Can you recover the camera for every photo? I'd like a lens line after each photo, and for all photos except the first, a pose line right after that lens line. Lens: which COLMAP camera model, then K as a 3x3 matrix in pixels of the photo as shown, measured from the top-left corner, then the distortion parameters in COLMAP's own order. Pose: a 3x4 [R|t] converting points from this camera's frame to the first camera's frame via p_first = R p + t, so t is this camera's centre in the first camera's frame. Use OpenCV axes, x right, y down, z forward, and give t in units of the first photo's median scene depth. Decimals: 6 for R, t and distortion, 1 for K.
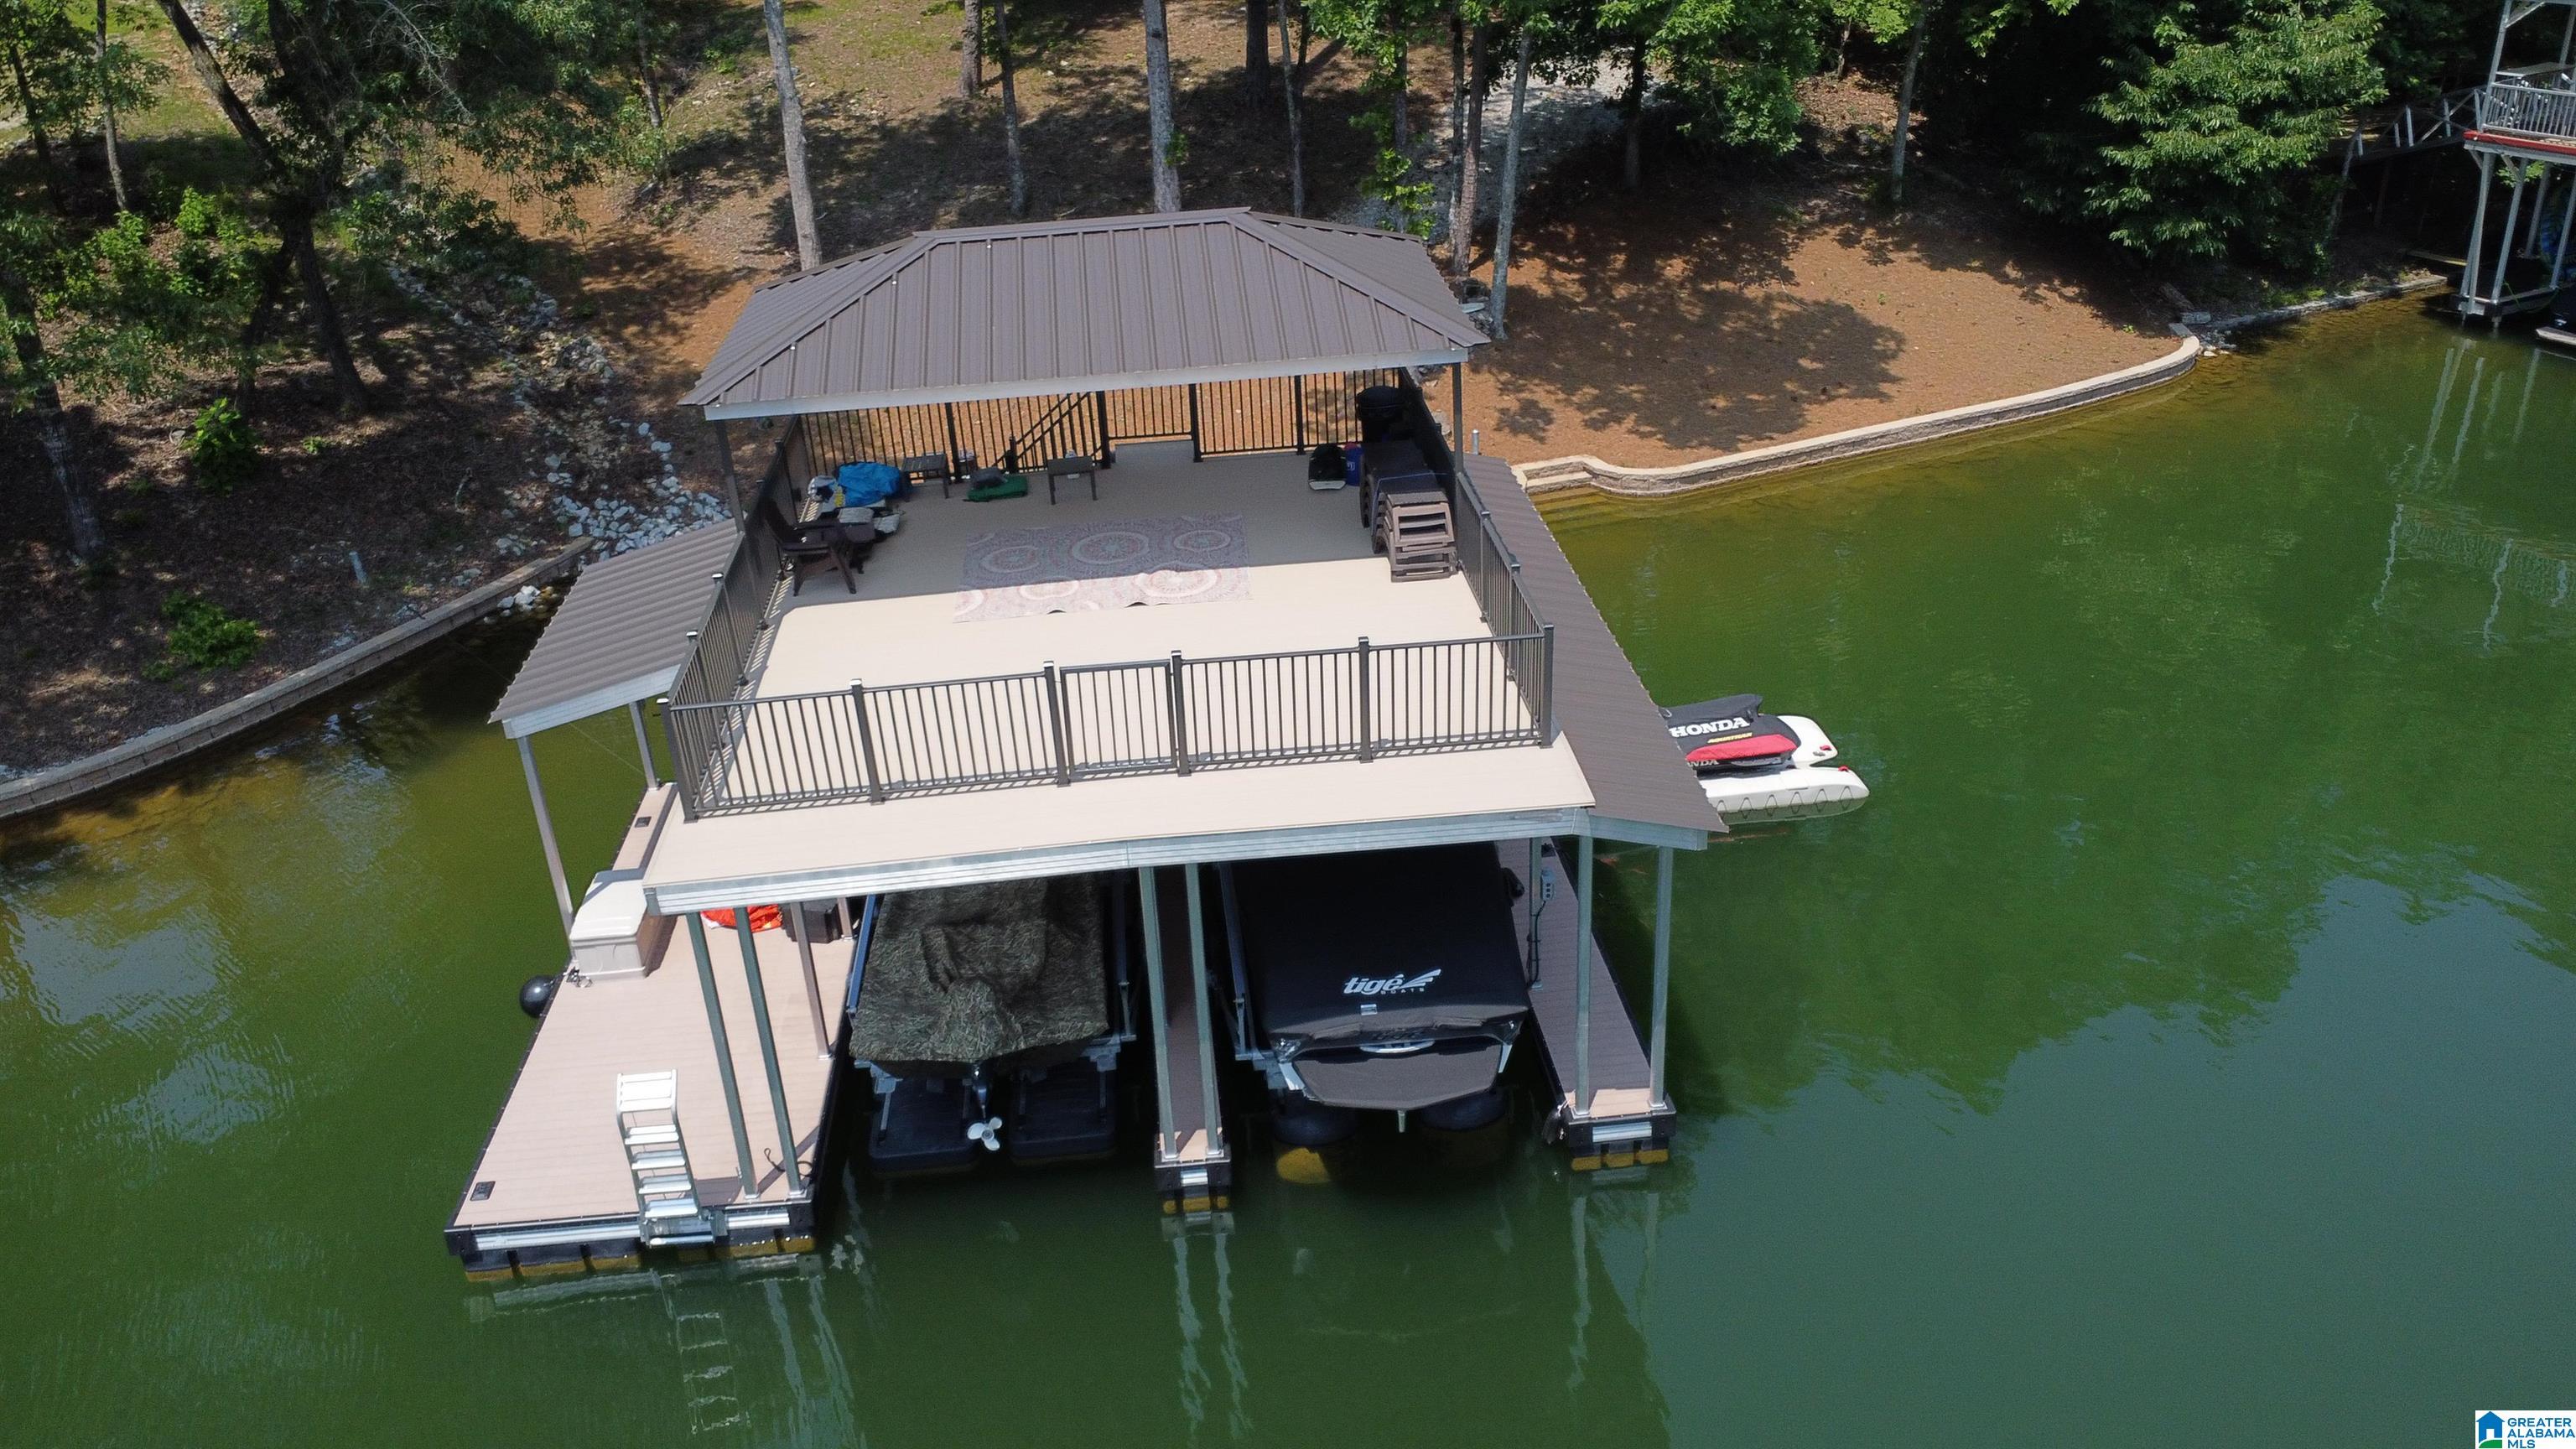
lens RADIAL K [[1950.8, 0, 1288.0], [0, 1950.8, 724.5], [0, 0, 1]] dist [-0.010715, -0.009409]
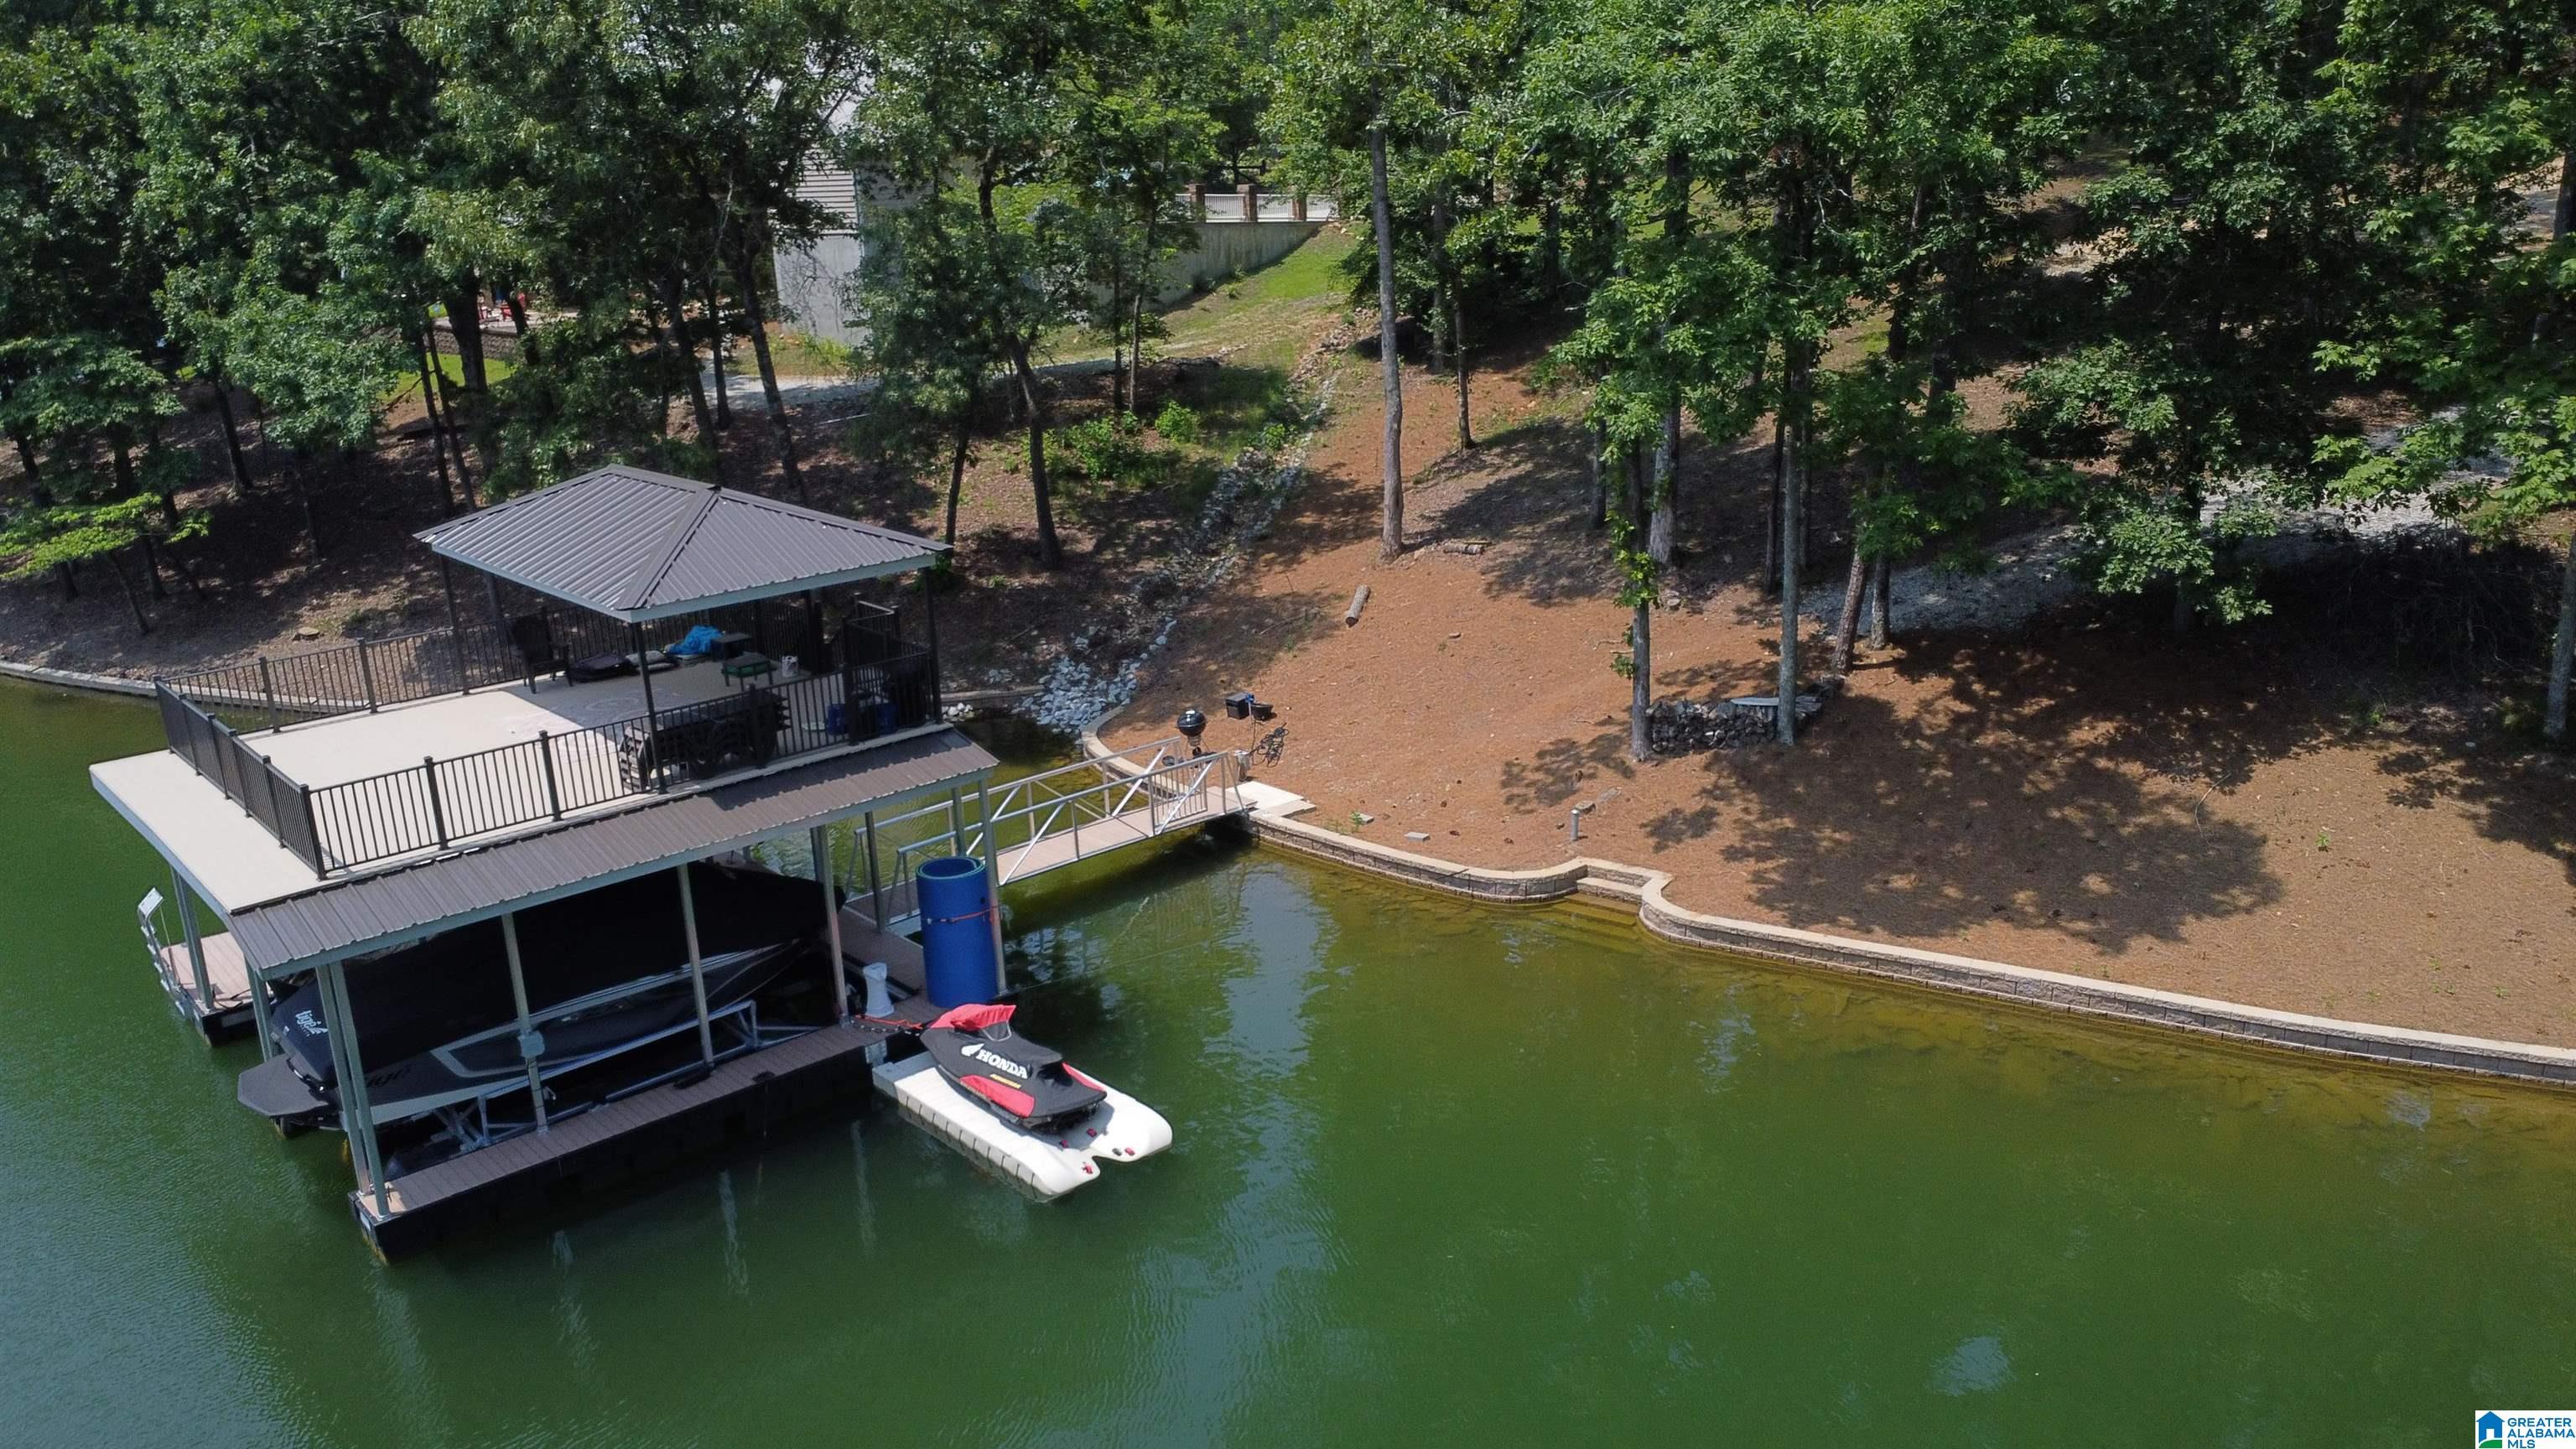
lens RADIAL K [[1950.8, 0, 1288.0], [0, 1950.8, 724.5], [0, 0, 1]] dist [-0.010715, -0.009409]
pose [[0.581651, 0.253800, -0.772831, 0.696746], [-0.353612, 0.934504, 0.040757, -0.172003], [0.732557, 0.249576, 0.633302, 0.286000]]
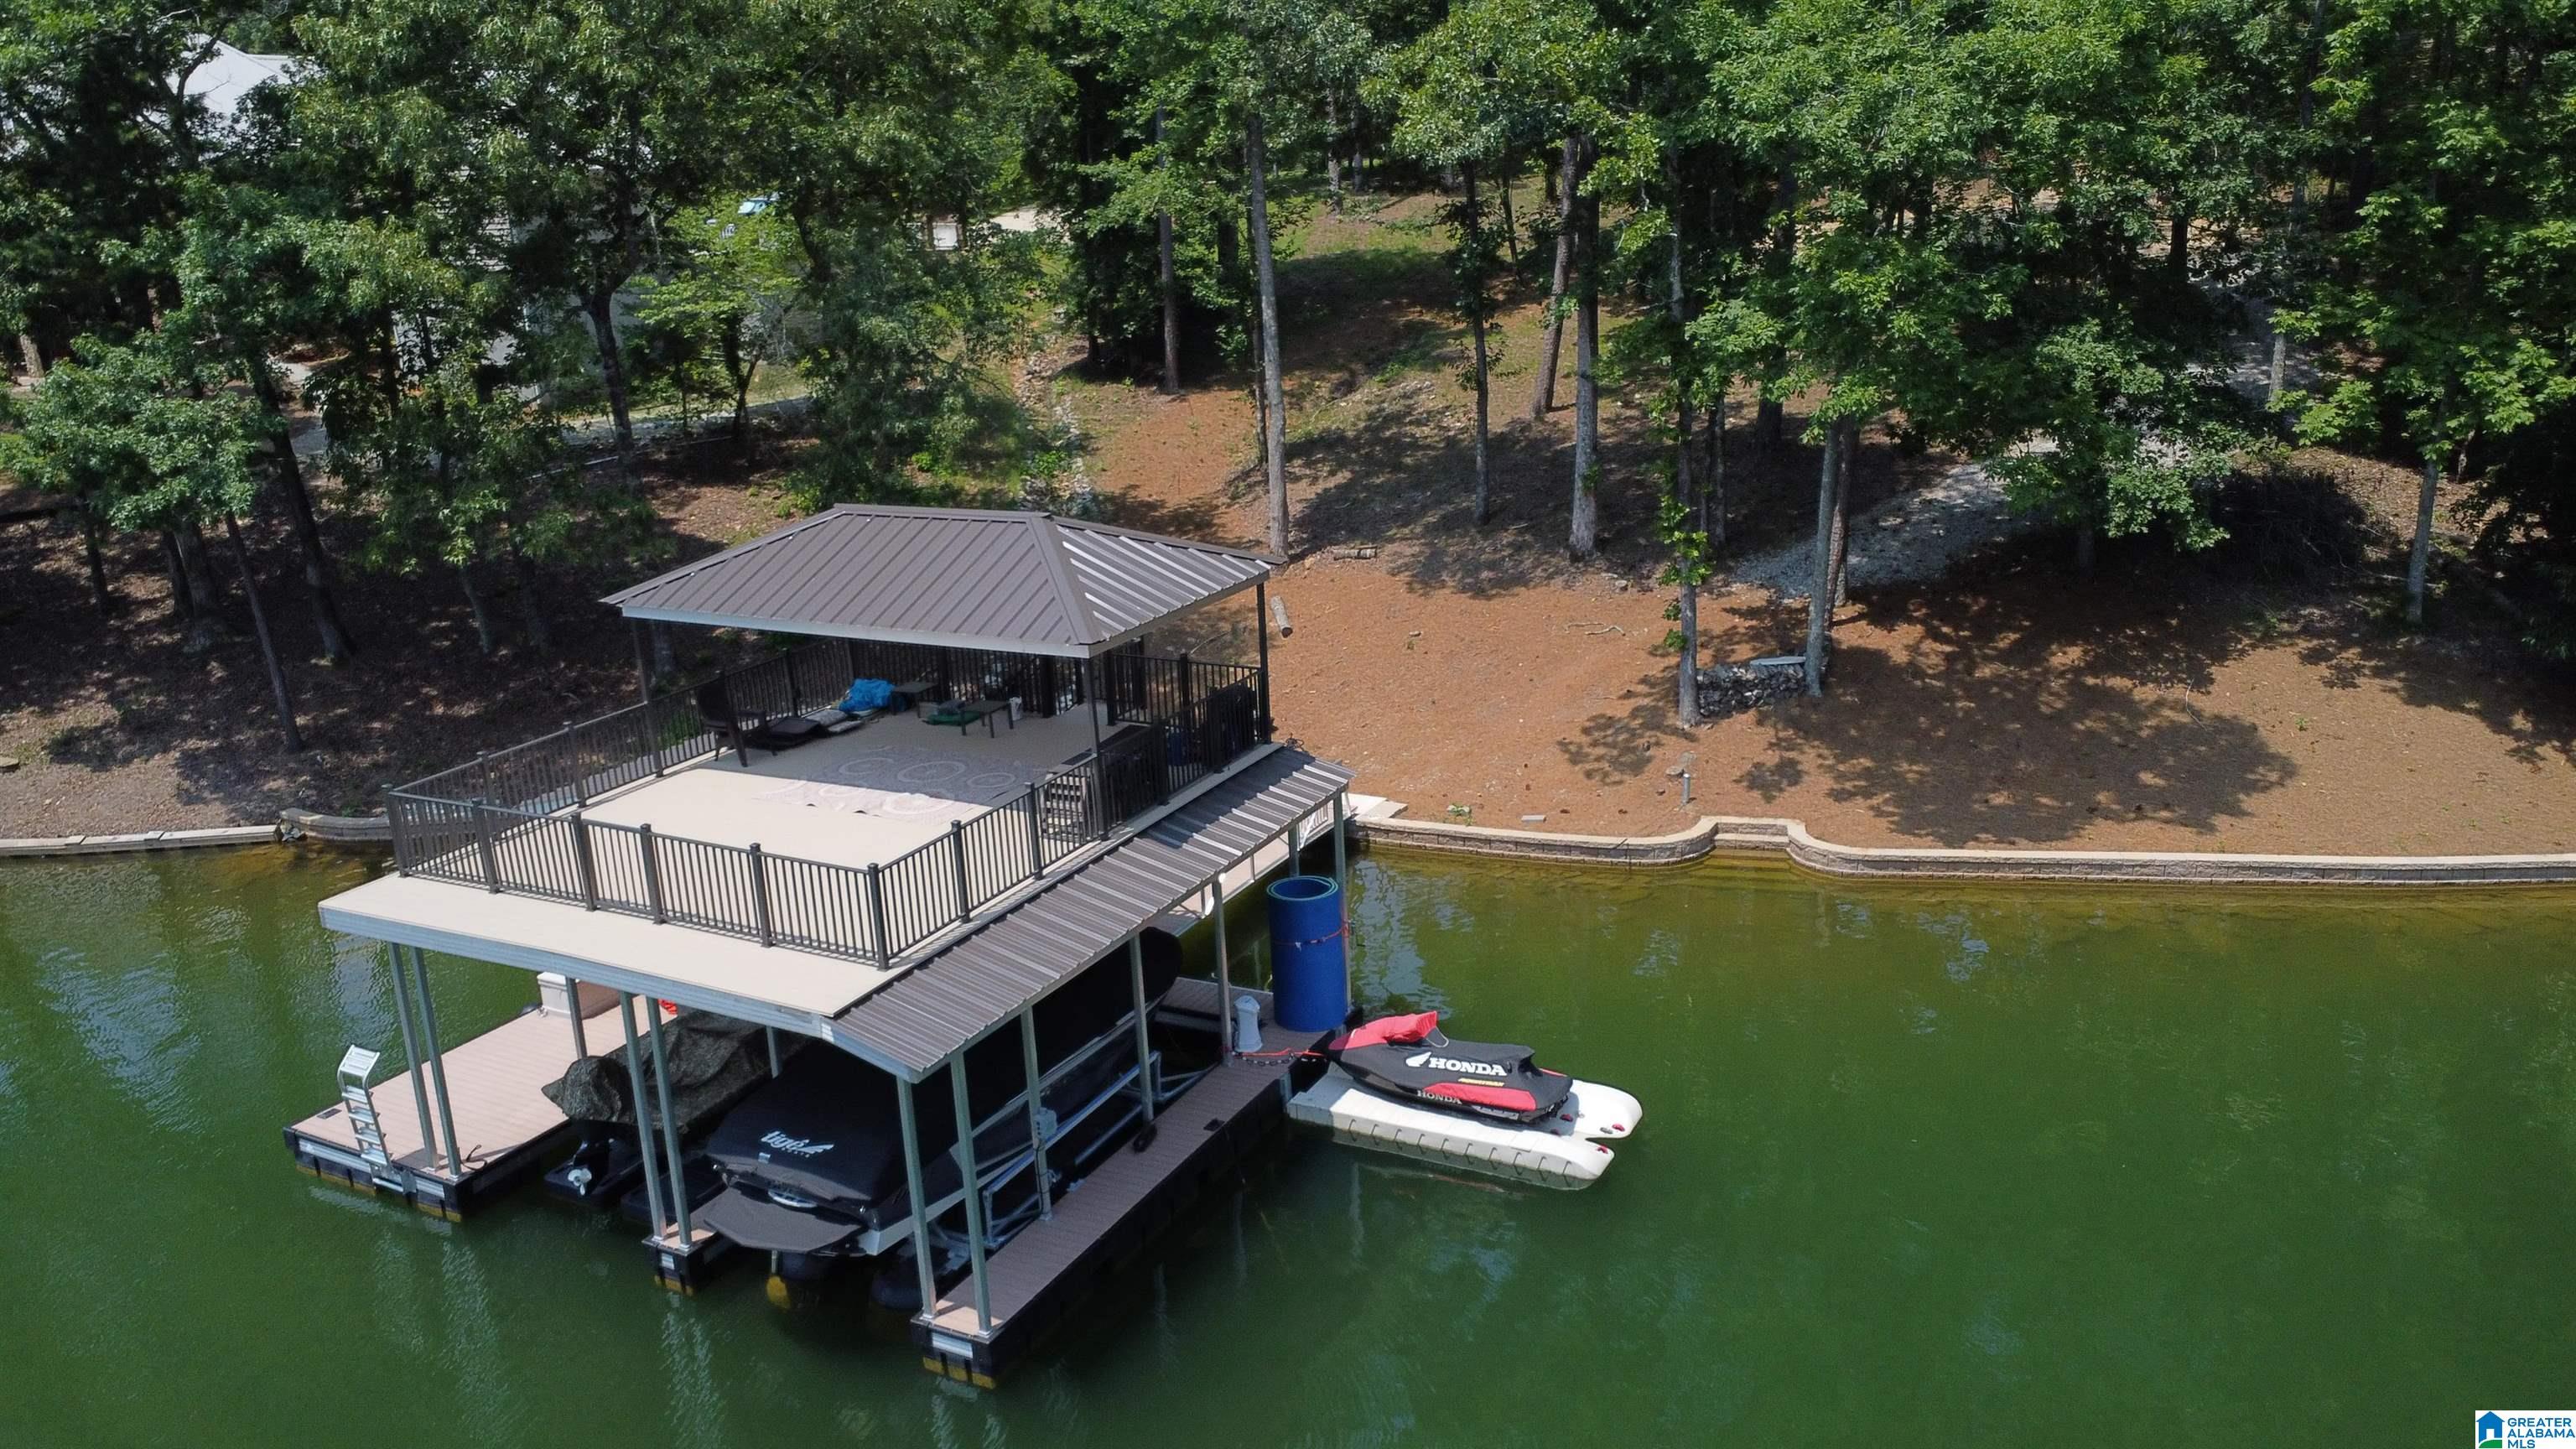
lens RADIAL K [[1950.8, 0, 1288.0], [0, 1950.8, 724.5], [0, 0, 1]] dist [-0.010715, -0.009409]
pose [[0.832471, 0.164452, -0.529101, 0.431010], [-0.242017, 0.966948, -0.080241, -0.044458], [0.498418, 0.194849, 0.844756, 0.047947]]
